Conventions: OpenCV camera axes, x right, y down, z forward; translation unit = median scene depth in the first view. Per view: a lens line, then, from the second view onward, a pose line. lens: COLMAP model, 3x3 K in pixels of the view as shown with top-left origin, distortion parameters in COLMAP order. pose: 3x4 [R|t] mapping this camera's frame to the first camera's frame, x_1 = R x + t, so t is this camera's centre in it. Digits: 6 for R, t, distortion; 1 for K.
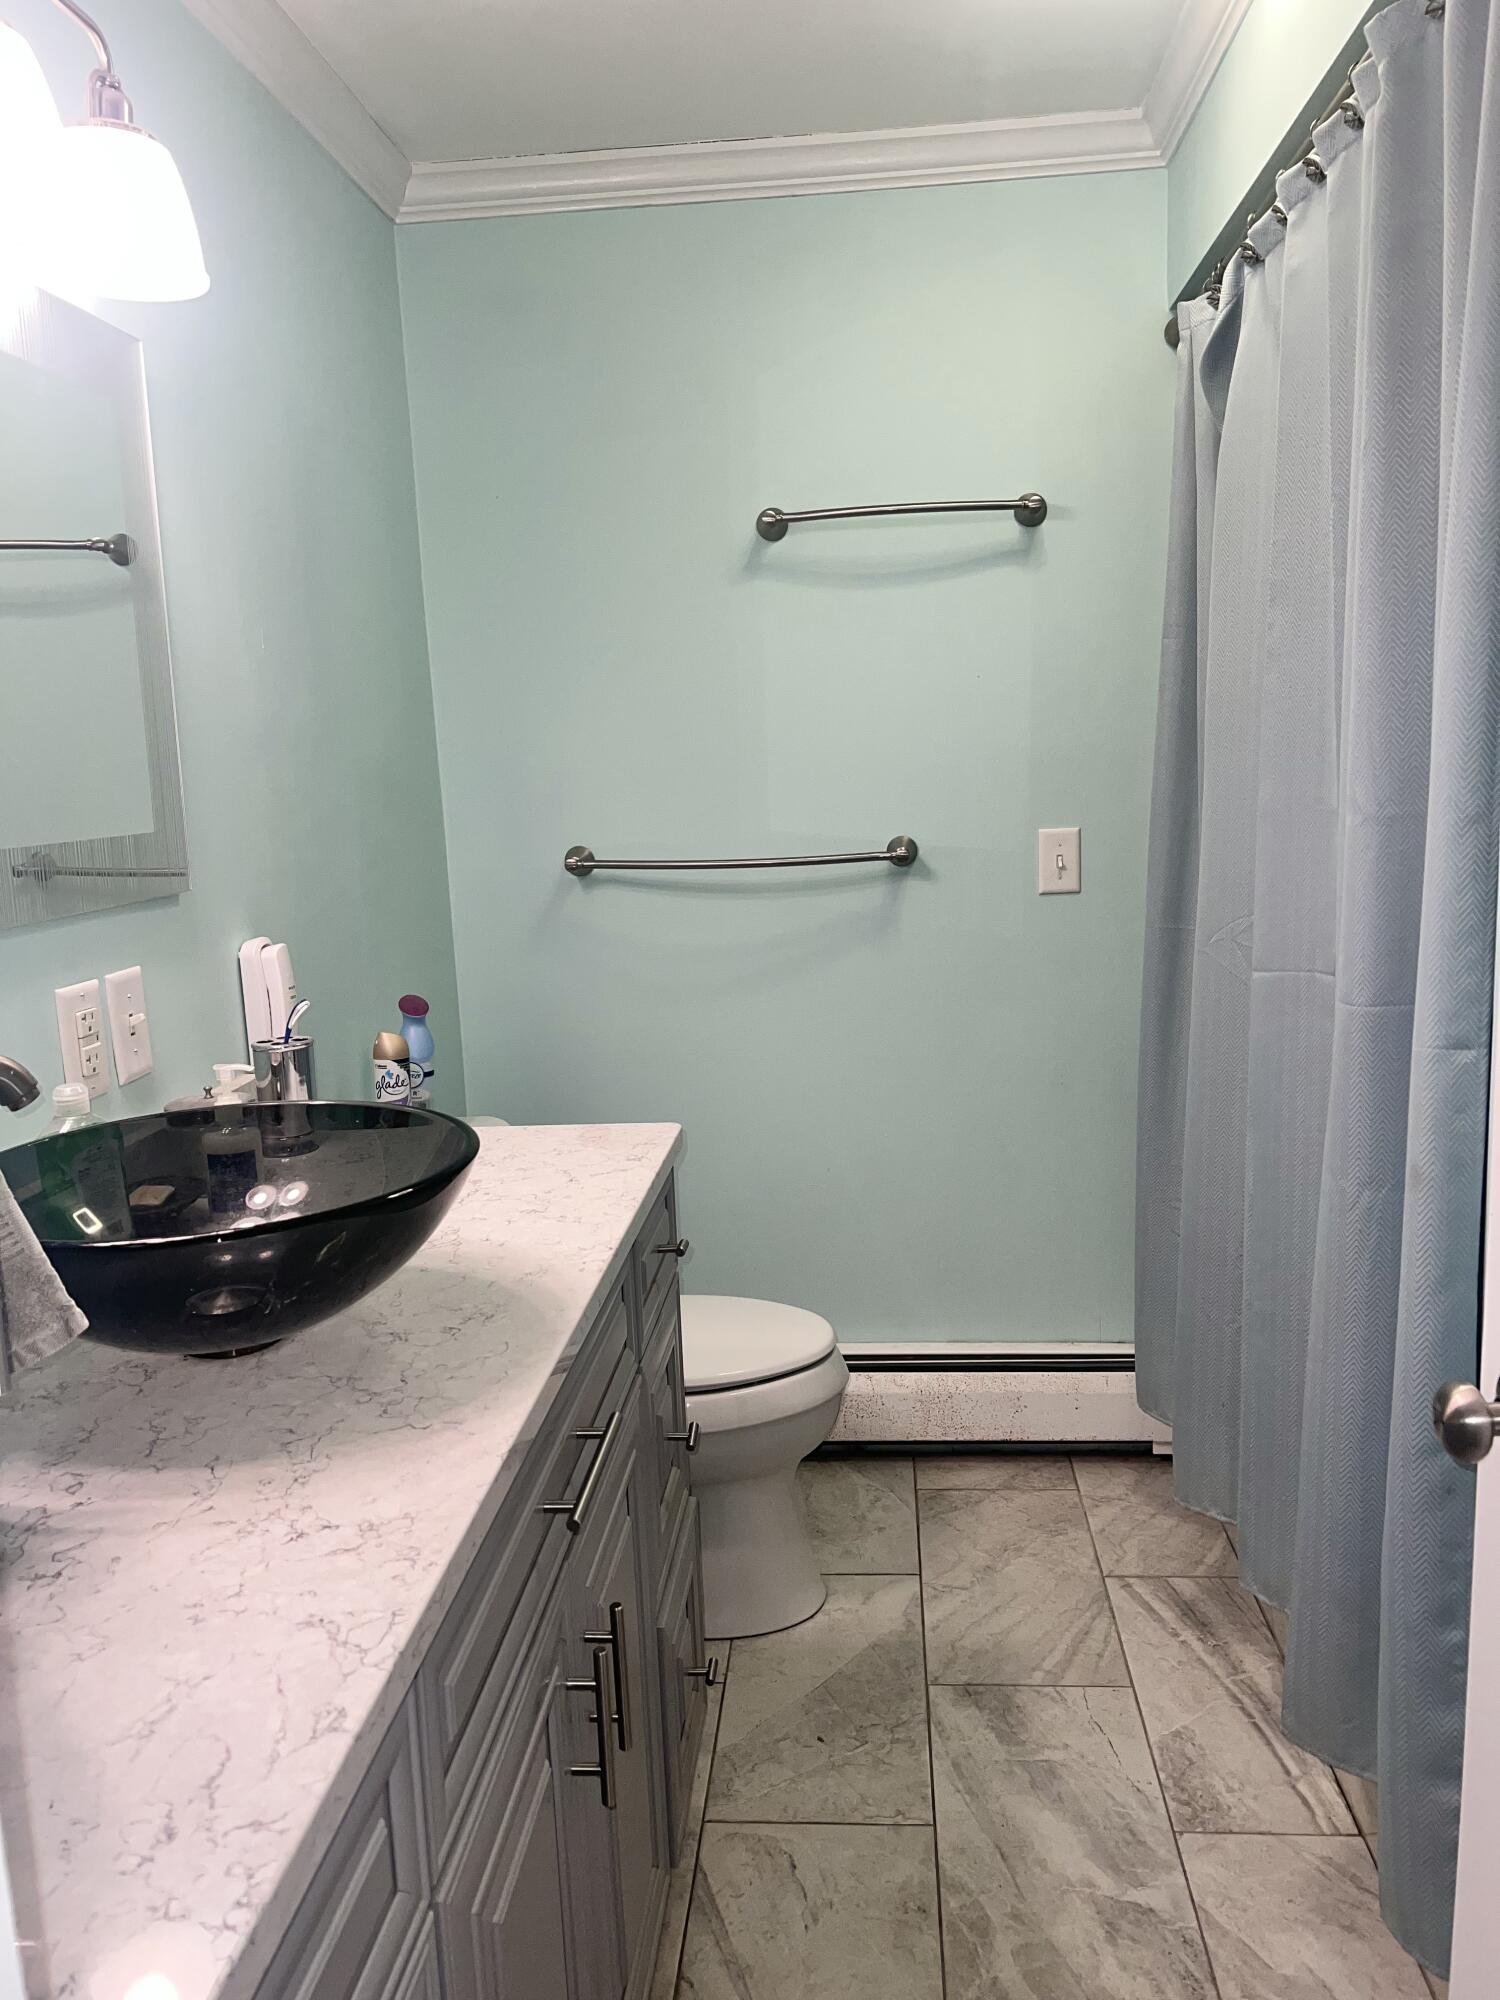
lens RADIAL K [[1496.0, 0, 750.0], [0, 1496.0, 1000.0], [0, 0, 1]] dist [0.074747, -0.112960]
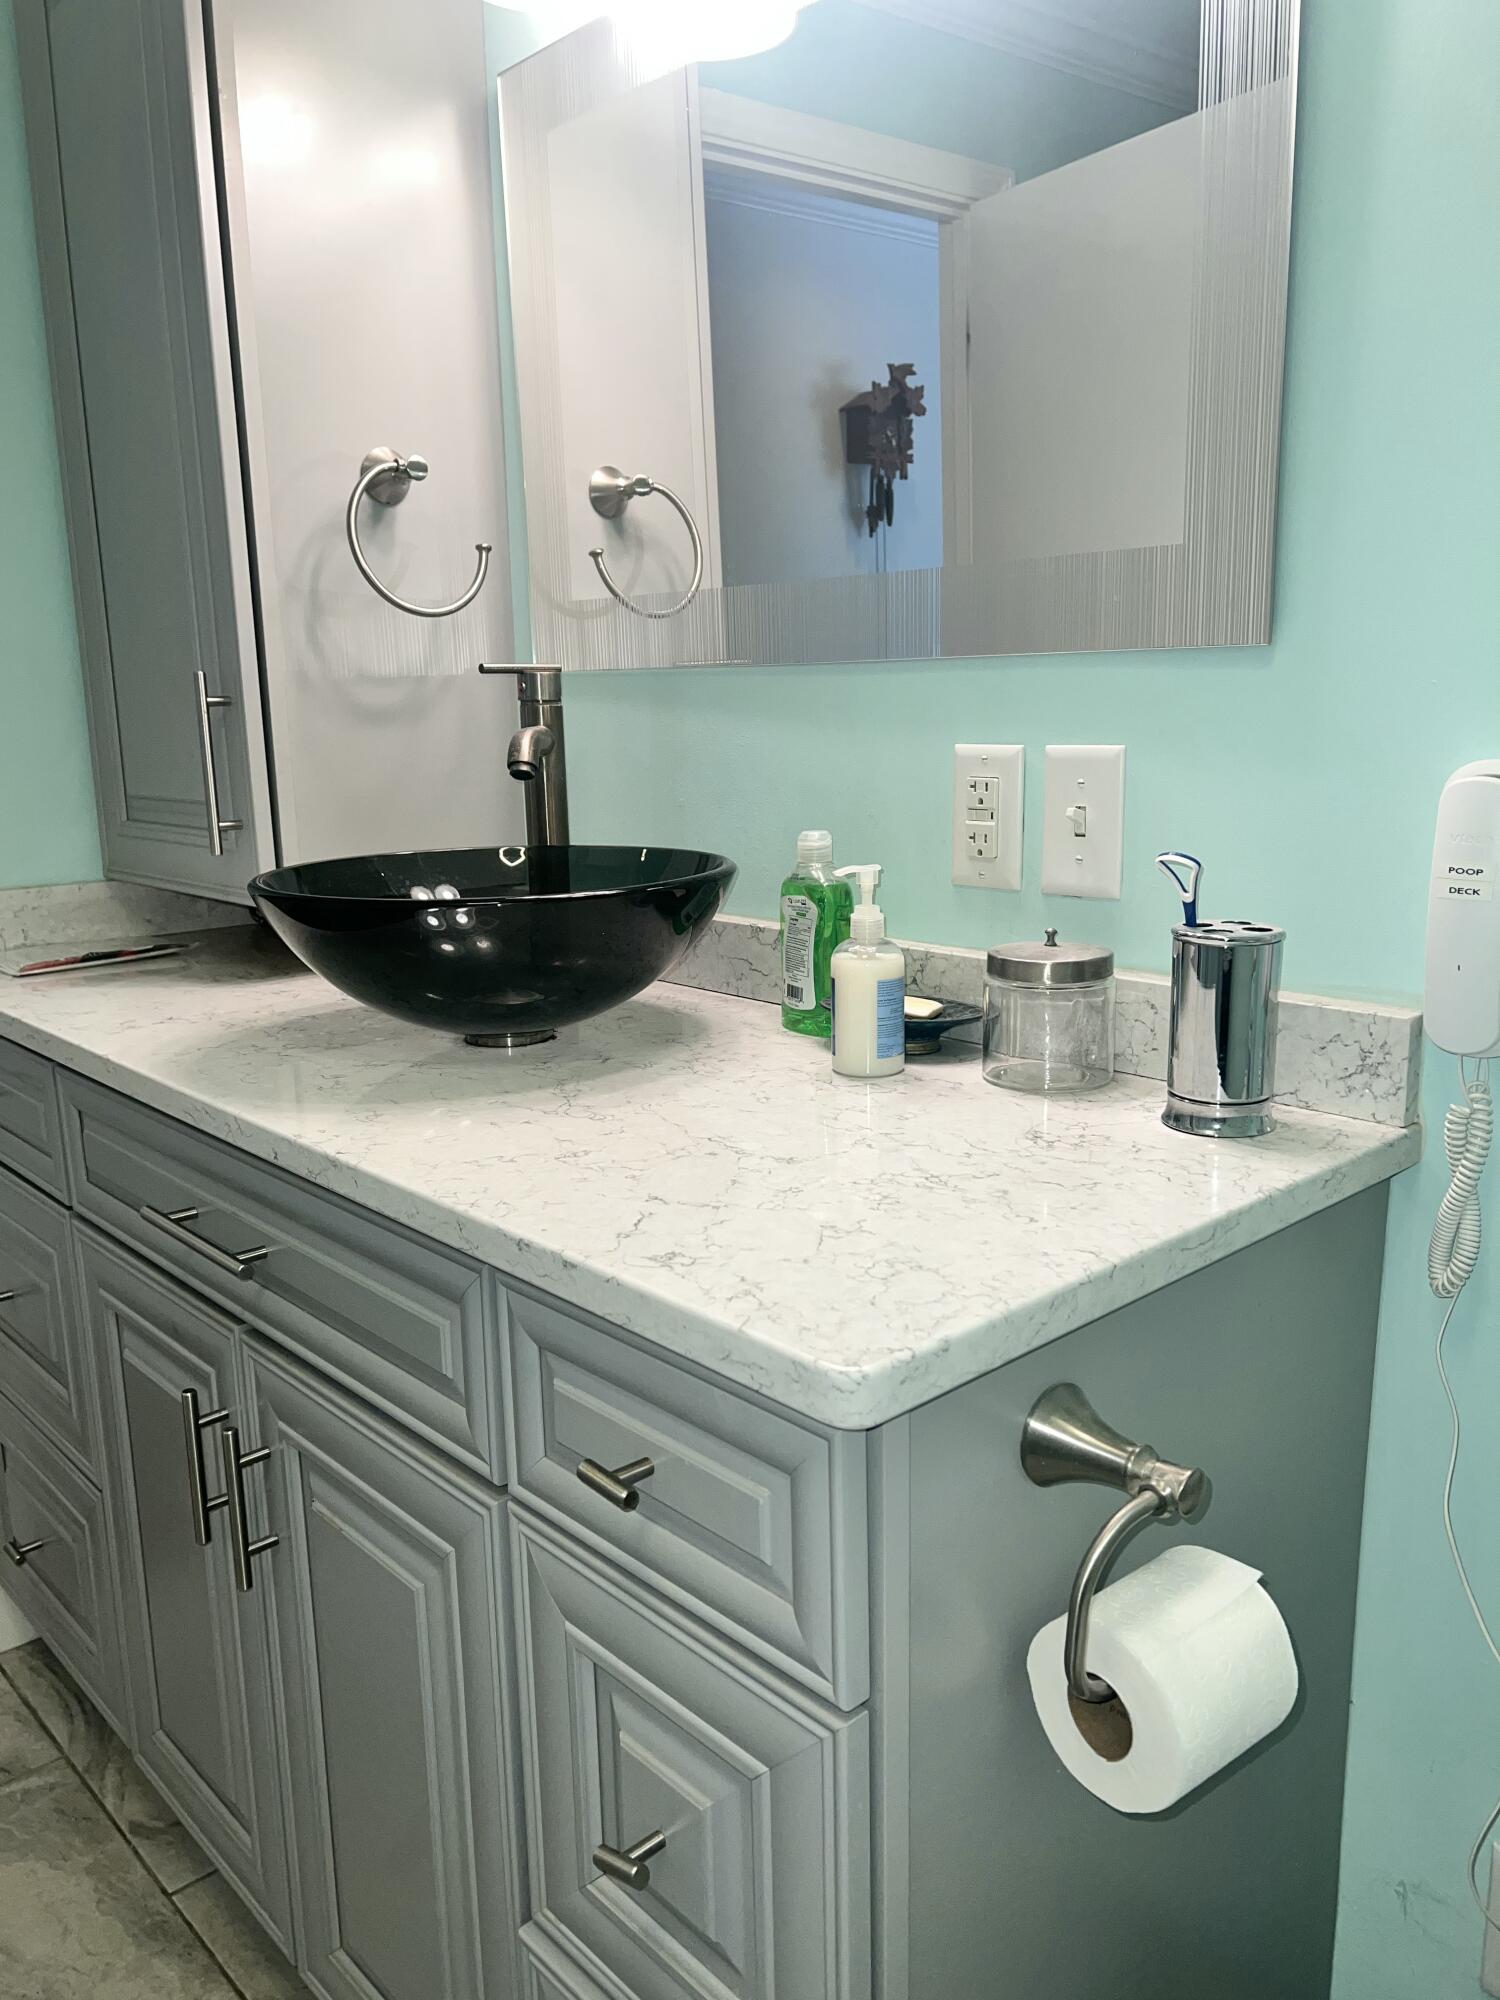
lens RADIAL K [[1496.0, 0, 750.0], [0, 1496.0, 1000.0], [0, 0, 1]] dist [0.074747, -0.112960]
pose [[-0.666141, 0.201048, -0.718217, 0.267009], [-0.089176, 0.934604, 0.344331, -0.158796], [0.740475, 0.293421, -0.604649, 1.526028]]
